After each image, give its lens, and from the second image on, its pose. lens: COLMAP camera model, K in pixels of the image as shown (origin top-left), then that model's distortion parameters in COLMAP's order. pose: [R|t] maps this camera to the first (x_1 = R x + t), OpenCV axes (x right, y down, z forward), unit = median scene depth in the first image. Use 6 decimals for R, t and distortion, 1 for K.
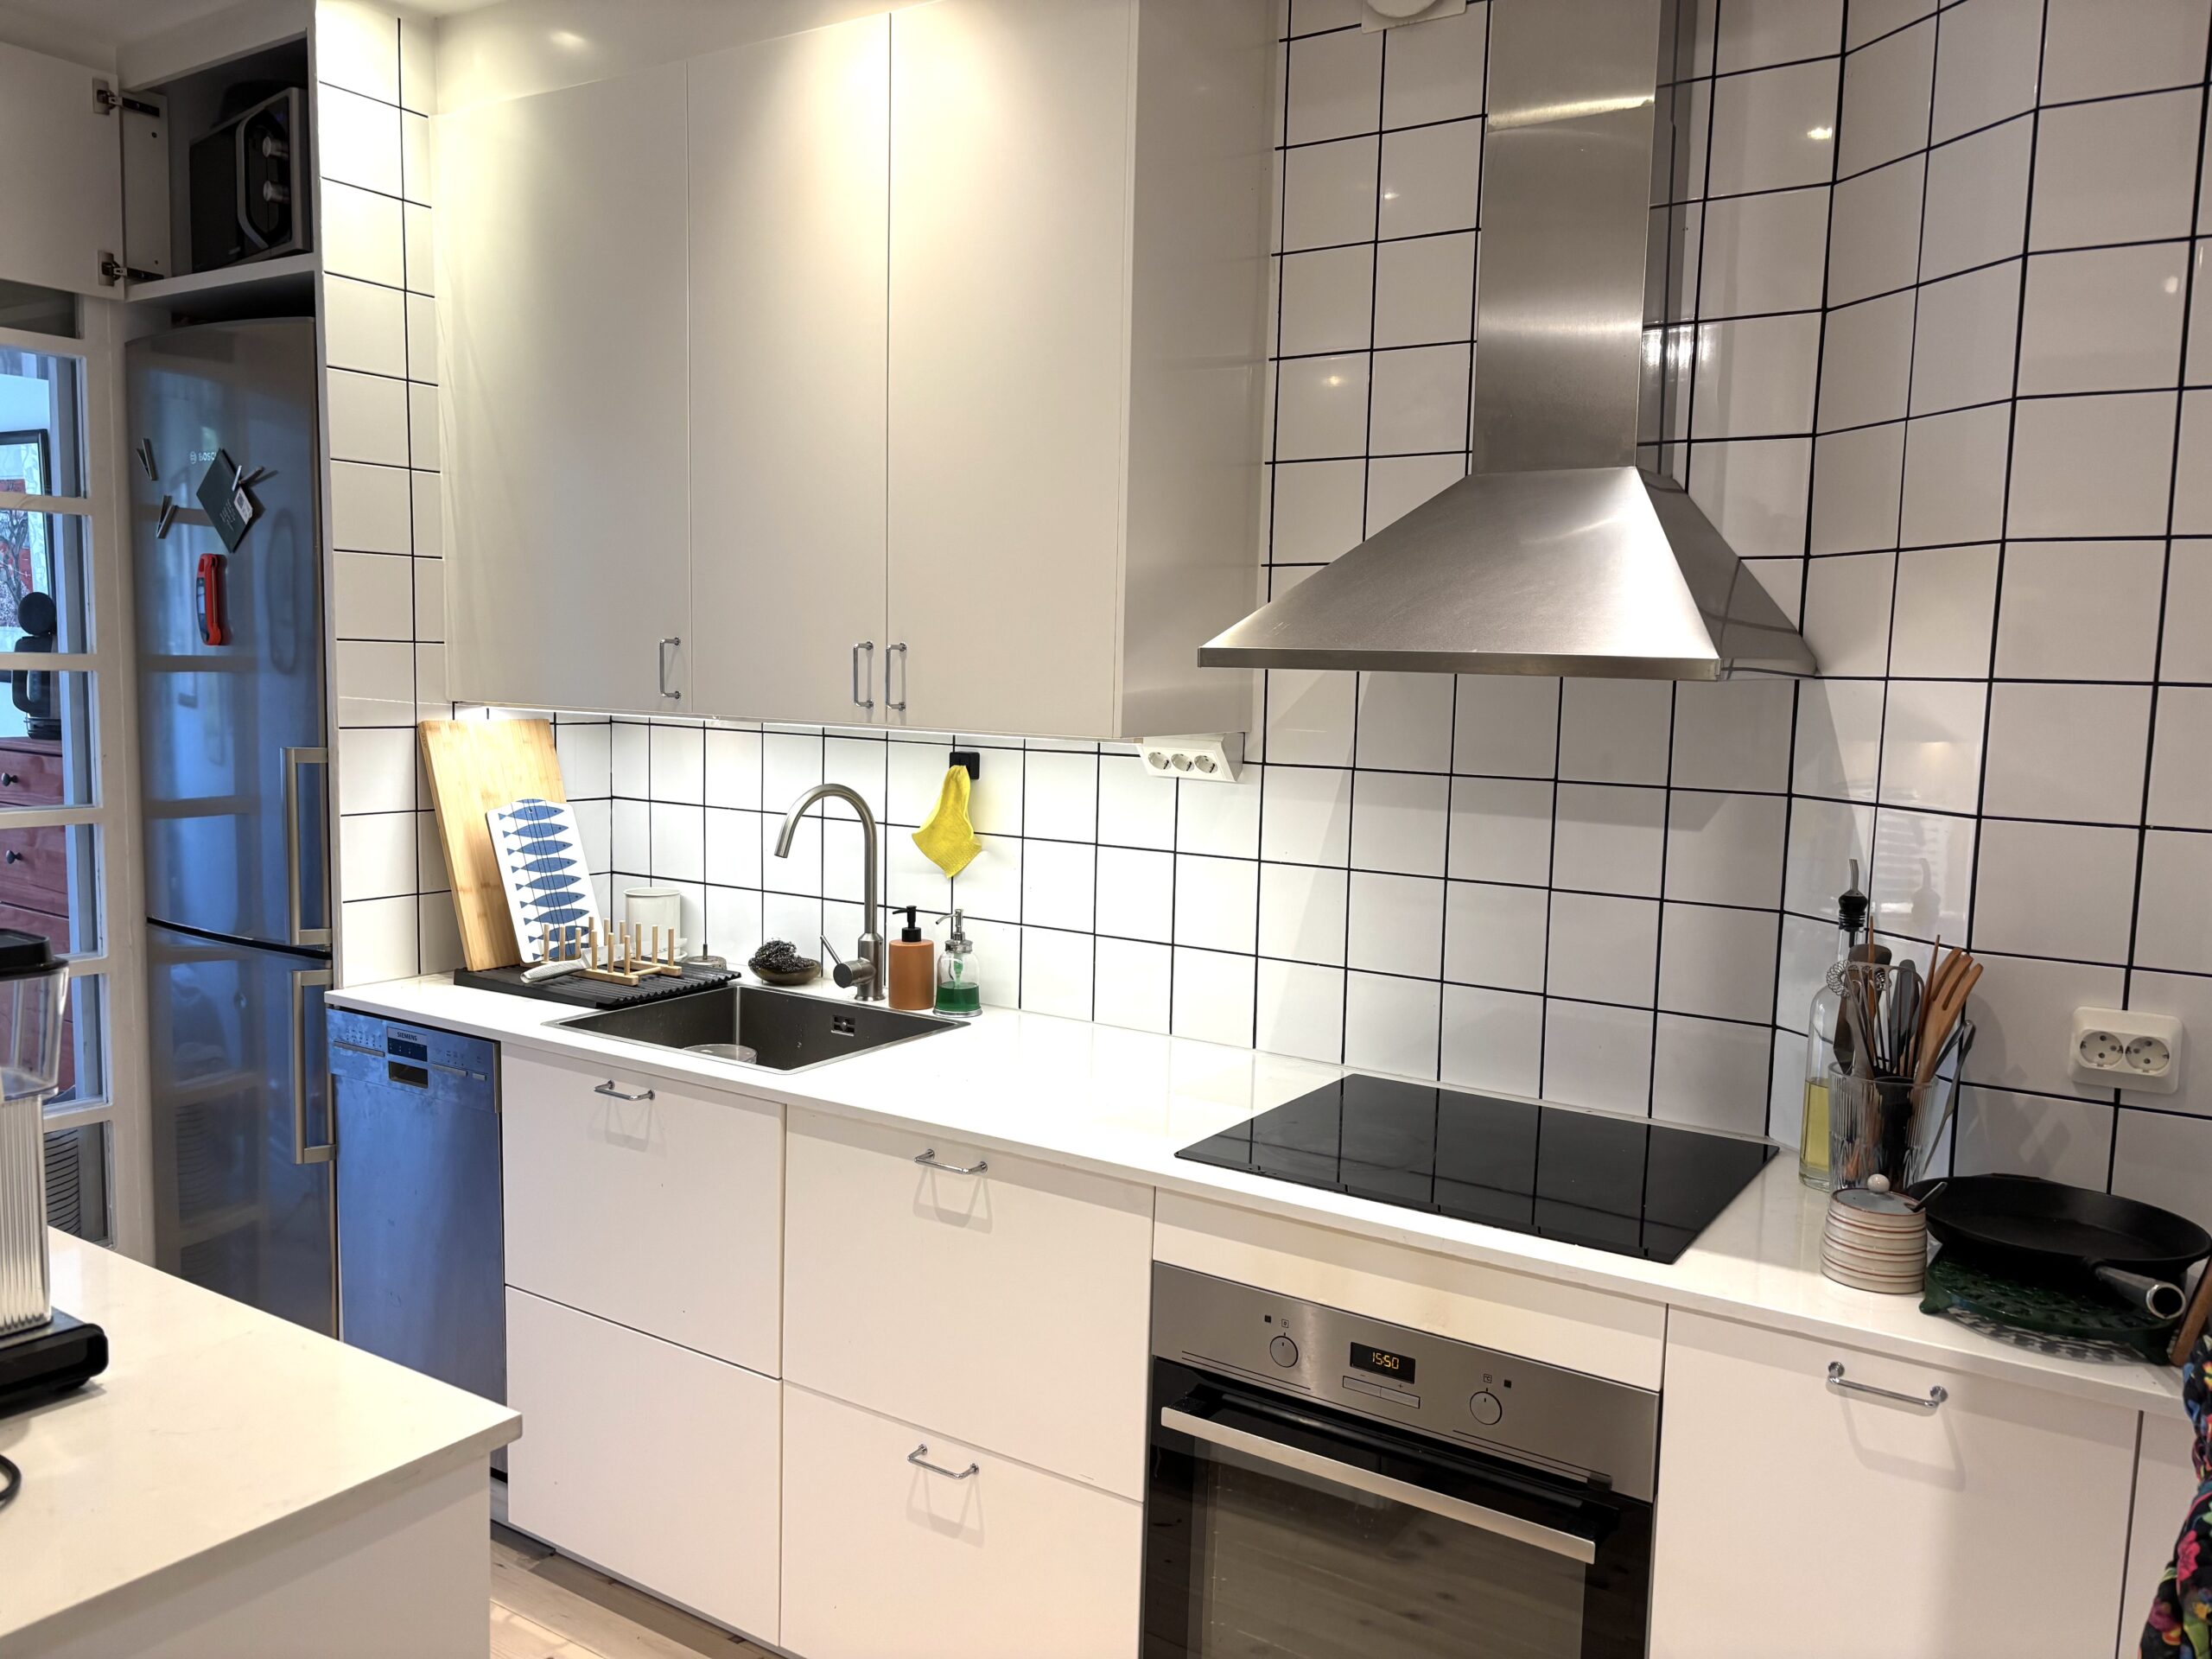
lens RADIAL K [[1665.6, 0, 1104.9], [0, 1665.6, 827.9], [0, 0, 1]] dist [0.003107, -0.000422]
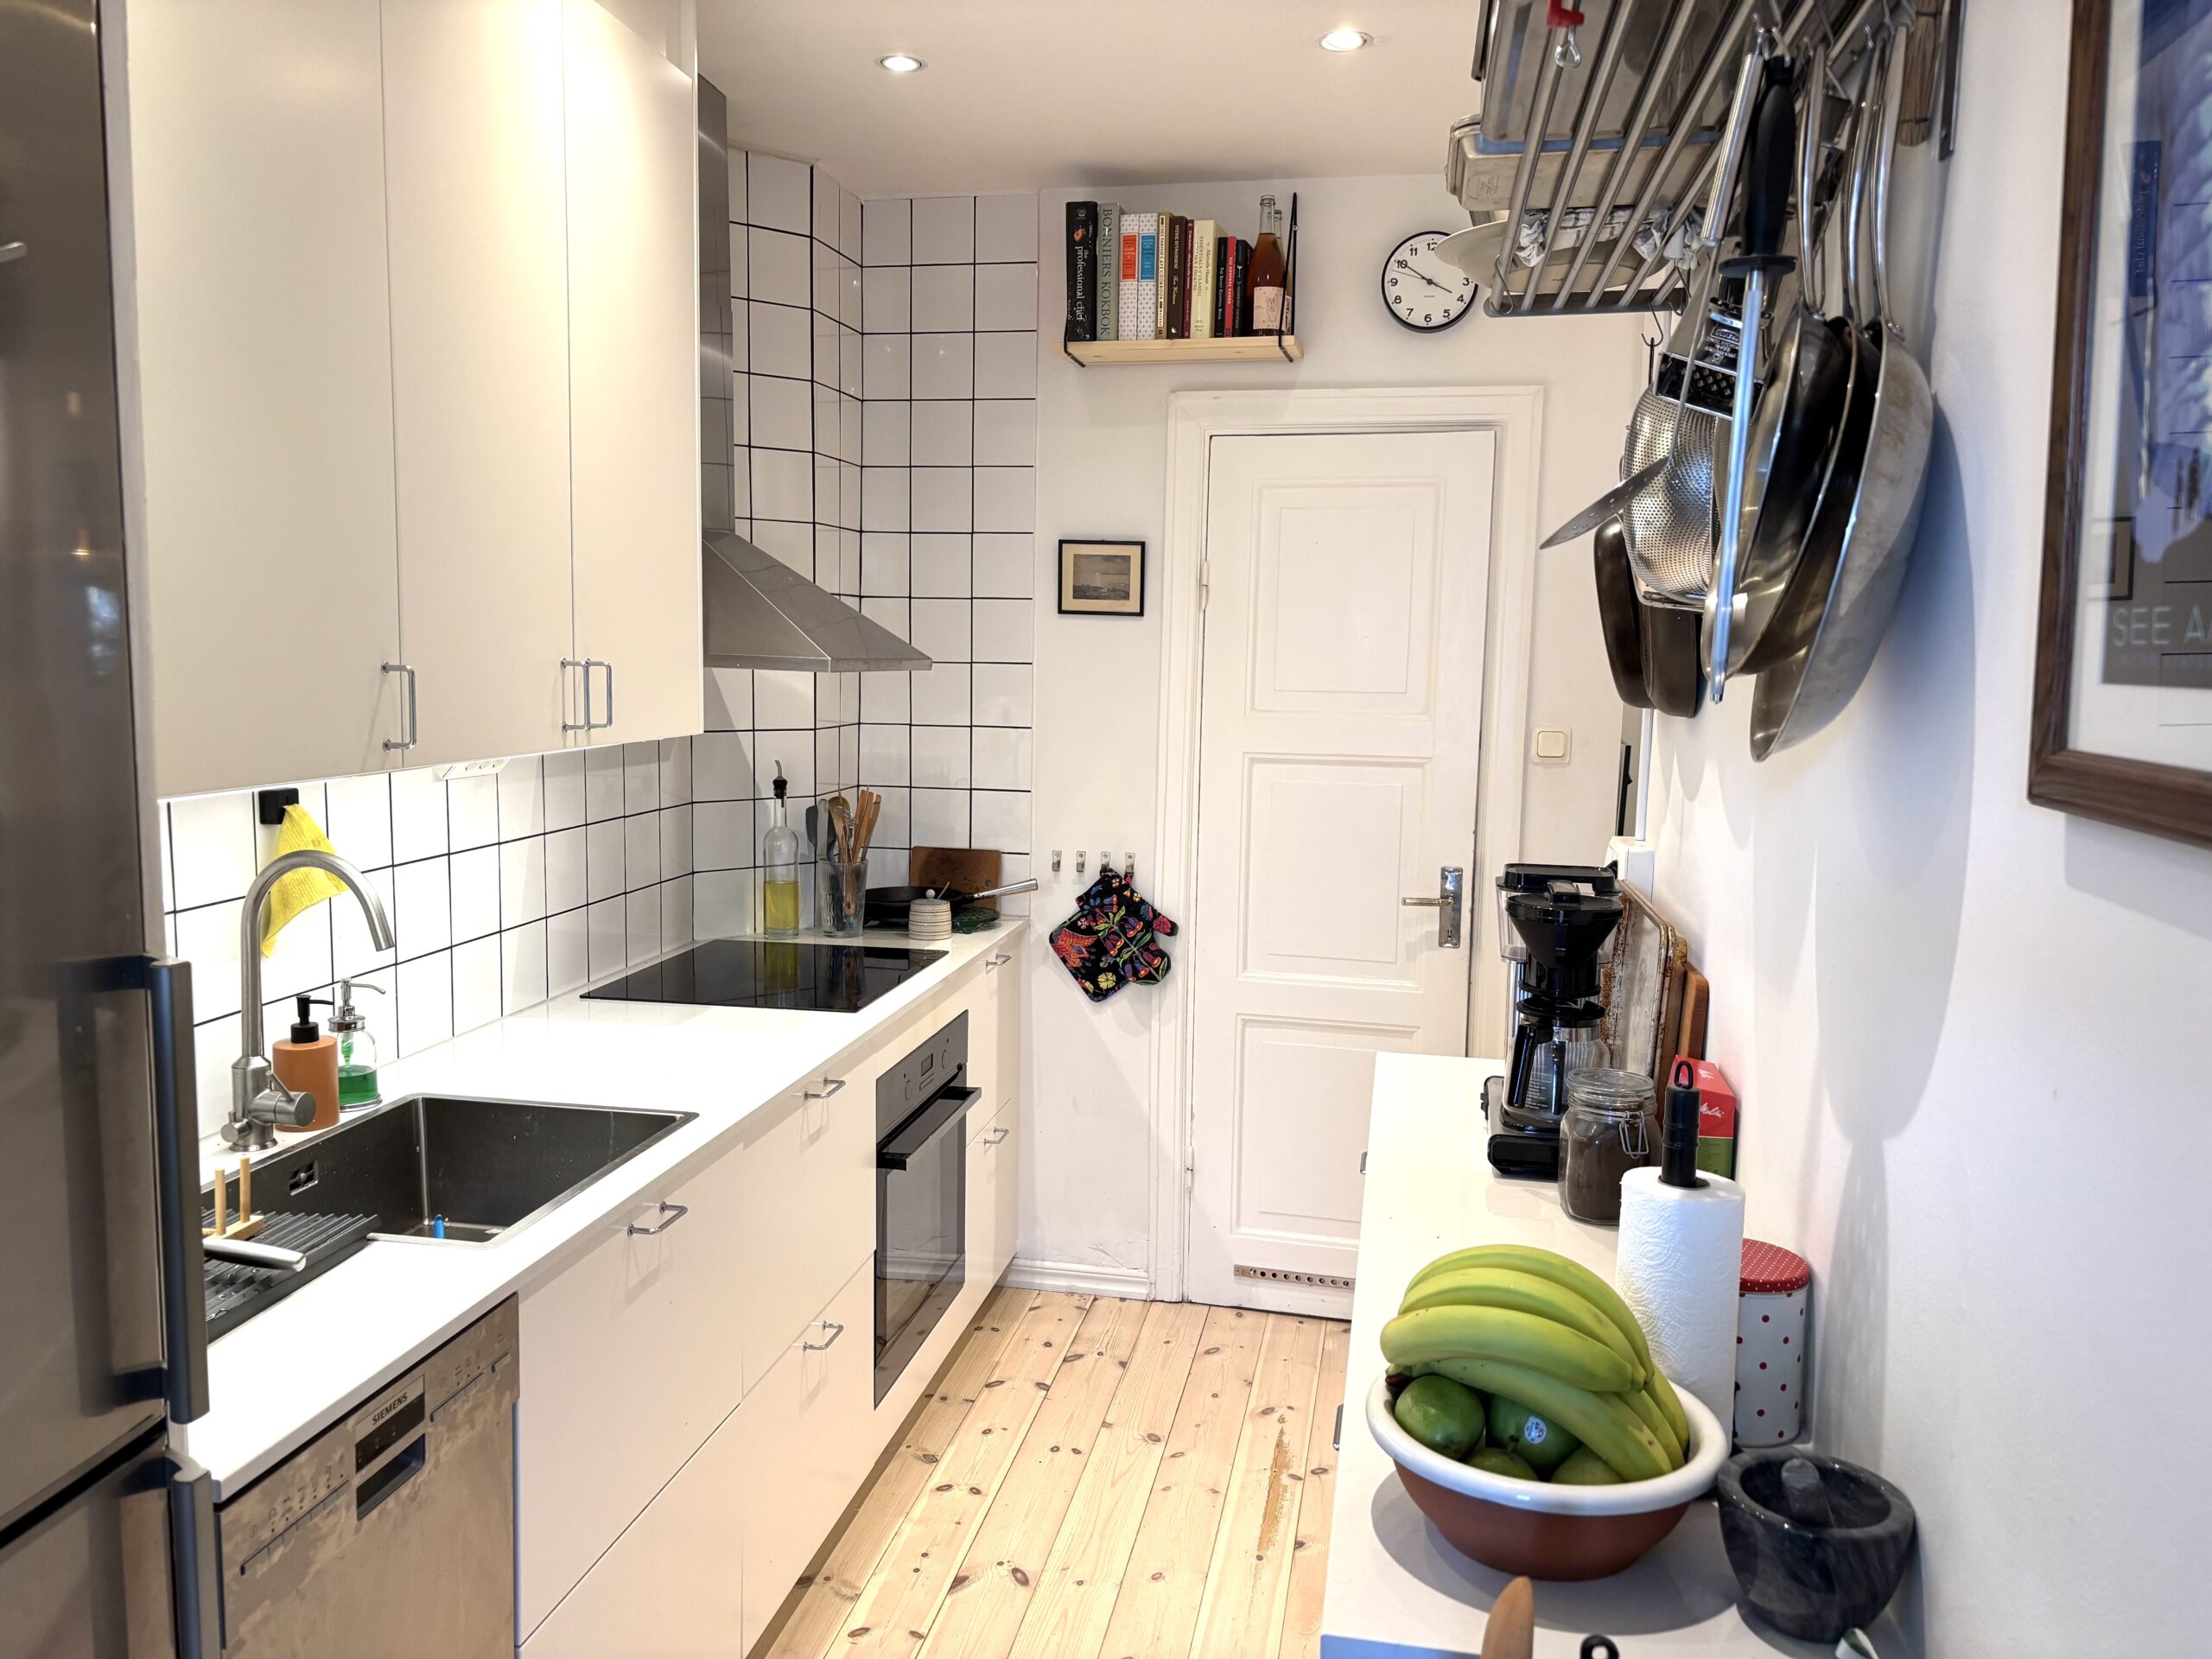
lens RADIAL K [[1665.6, 0, 1103.8], [0, 1665.6, 830.5], [0, 0, 1]] dist [0.003107, -0.000422]
pose [[-0.374351, -0.136179, 0.917233, -0.978796], [0.068916, 0.982336, 0.173971, -0.141411], [-0.924723, 0.128338, -0.358354, 0.946339]]
